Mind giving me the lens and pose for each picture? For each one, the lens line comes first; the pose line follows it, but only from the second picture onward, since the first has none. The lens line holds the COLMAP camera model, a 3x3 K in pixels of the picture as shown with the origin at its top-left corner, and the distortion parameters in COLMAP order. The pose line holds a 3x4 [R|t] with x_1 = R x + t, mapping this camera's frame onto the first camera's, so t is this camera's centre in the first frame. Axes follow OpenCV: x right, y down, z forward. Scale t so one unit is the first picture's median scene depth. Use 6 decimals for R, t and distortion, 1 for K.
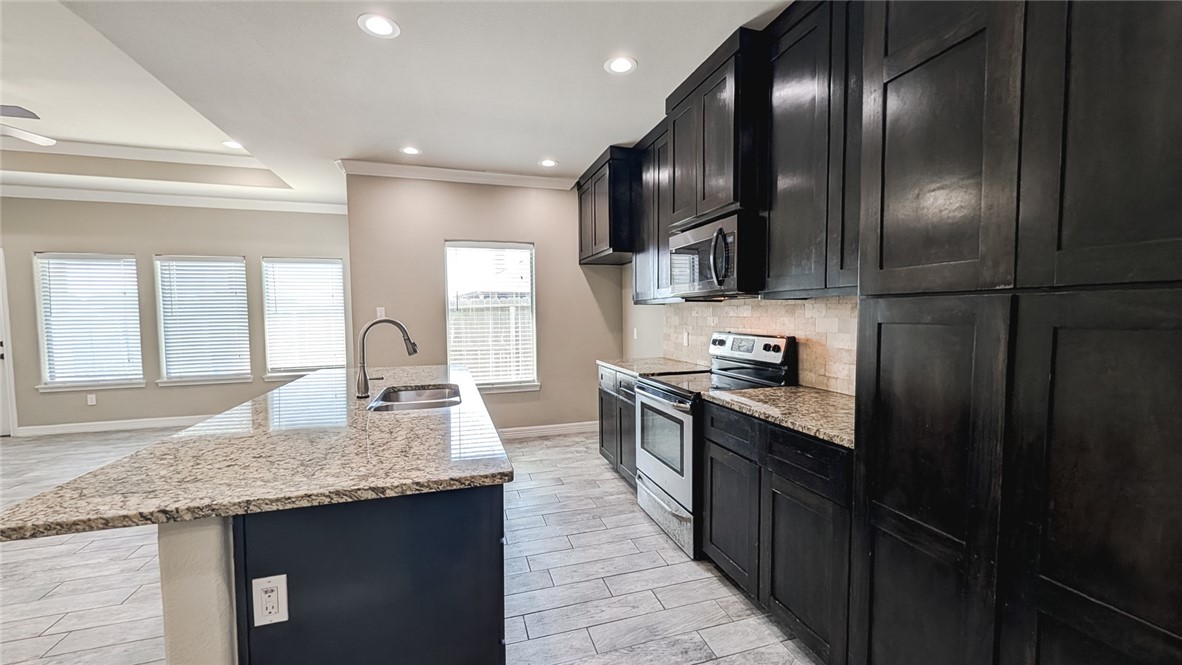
lens RADIAL K [[453.1, 0, 592.1], [0, 453.1, 338.1], [0, 0, 1]] dist [-0.001249, 0.000130]
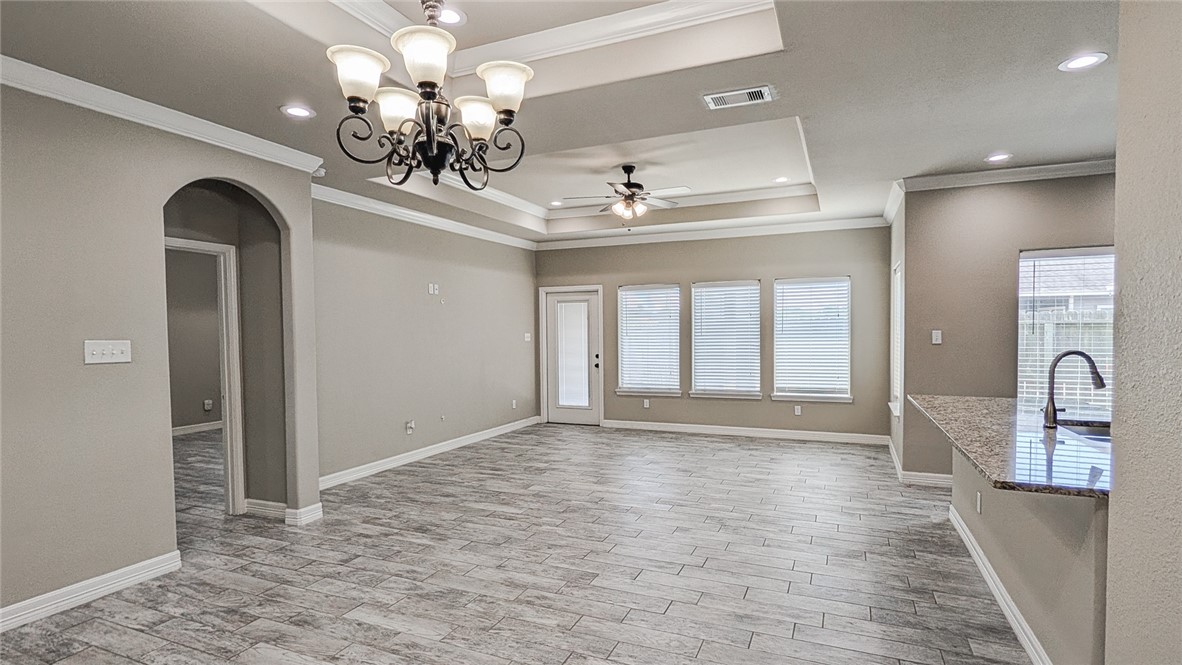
lens RADIAL K [[580.2, 0, 596.2], [0, 580.2, 348.2], [0, 0, 1]] dist [-0.000918, 0.000219]
pose [[0.757037, 0.022234, -0.652994, -0.201921], [-0.032456, 0.999467, -0.003596, -0.004878], [0.652566, 0.023916, 0.757355, -0.314010]]
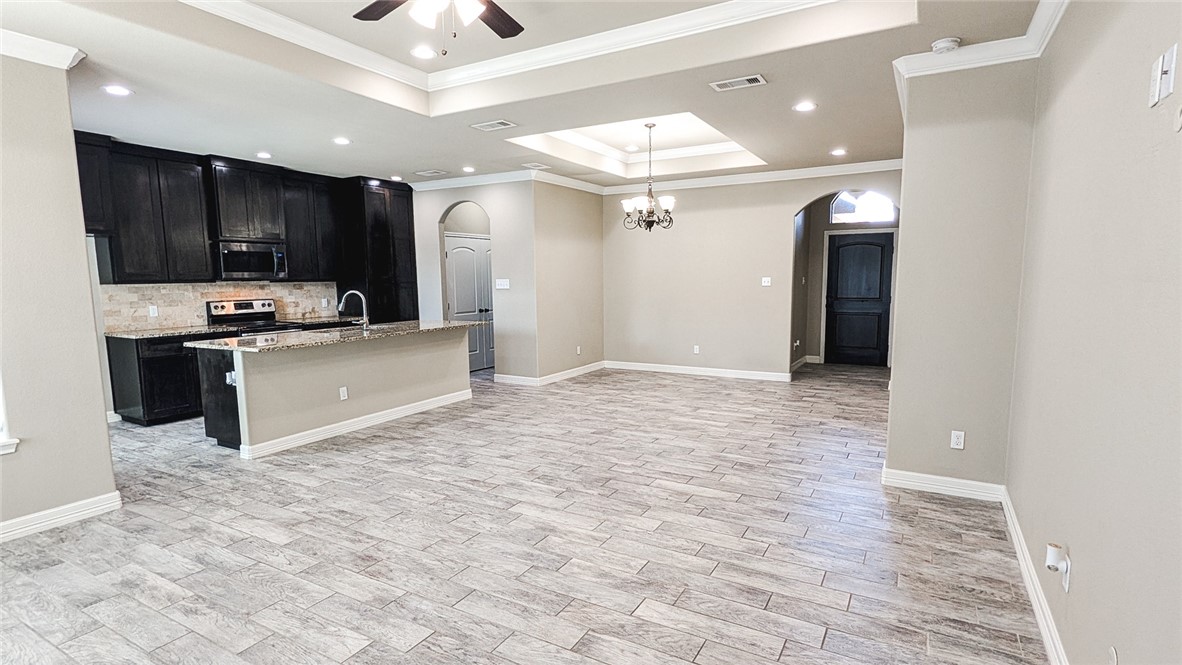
lens RADIAL K [[580.2, 0, 596.2], [0, 580.2, 348.2], [0, 0, 1]] dist [-0.000918, 0.000219]
pose [[-0.683013, -0.076382, 0.726402, -1.452867], [0.055065, 0.986302, 0.155486, -0.063433], [-0.728328, 0.146198, -0.669451, 0.938463]]
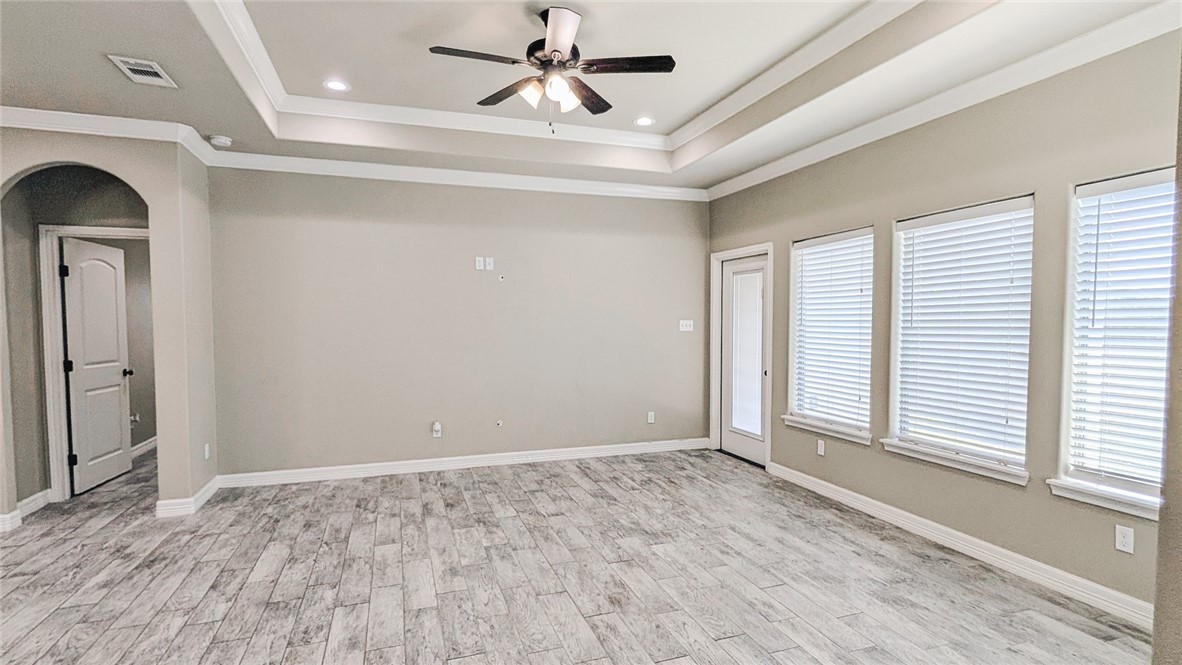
lens RADIAL K [[580.2, 0, 596.2], [0, 580.2, 348.2], [0, 0, 1]] dist [-0.000918, 0.000219]
pose [[0.031340, 0.058921, -0.997771, -0.268010], [-0.053168, 0.996946, 0.057202, -0.052231], [0.998094, 0.051257, 0.034377, 0.680169]]
